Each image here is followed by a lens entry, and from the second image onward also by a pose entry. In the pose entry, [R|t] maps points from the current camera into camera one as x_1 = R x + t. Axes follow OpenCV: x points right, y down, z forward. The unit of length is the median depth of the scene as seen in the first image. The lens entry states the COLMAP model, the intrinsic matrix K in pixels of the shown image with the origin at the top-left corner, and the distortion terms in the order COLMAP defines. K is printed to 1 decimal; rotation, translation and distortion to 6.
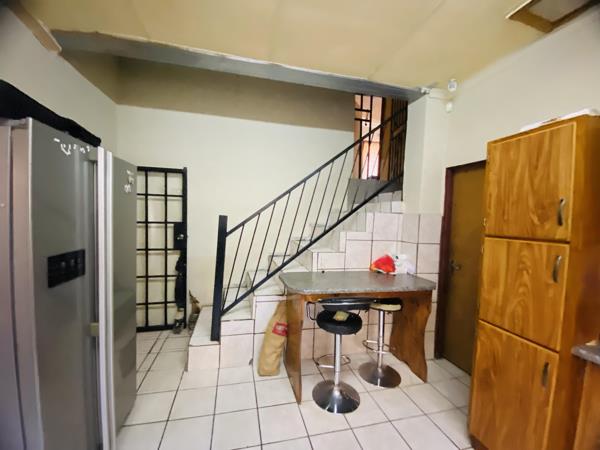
lens RADIAL K [[243.2, 0, 301.0], [0, 243.2, 223.6], [0, 0, 1]] dist [0.027195, -0.027447]
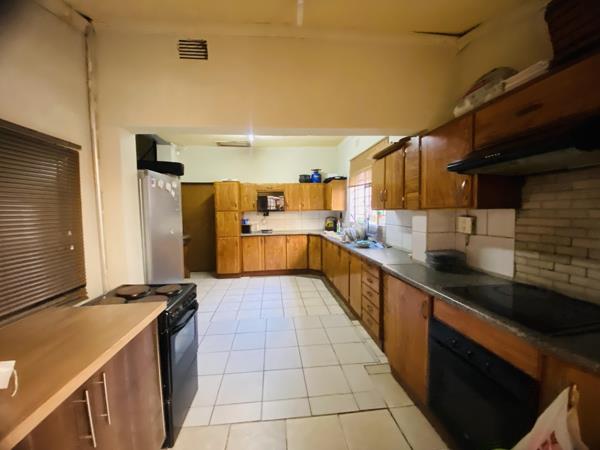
lens RADIAL K [[243.2, 0, 301.0], [0, 243.2, 223.6], [0, 0, 1]] dist [0.027195, -0.027447]
pose [[0.129408, -0.094475, 0.987081, -2.718945], [0.044064, 0.995015, 0.089457, -0.035389], [-0.990612, 0.031918, 0.132926, -0.622189]]
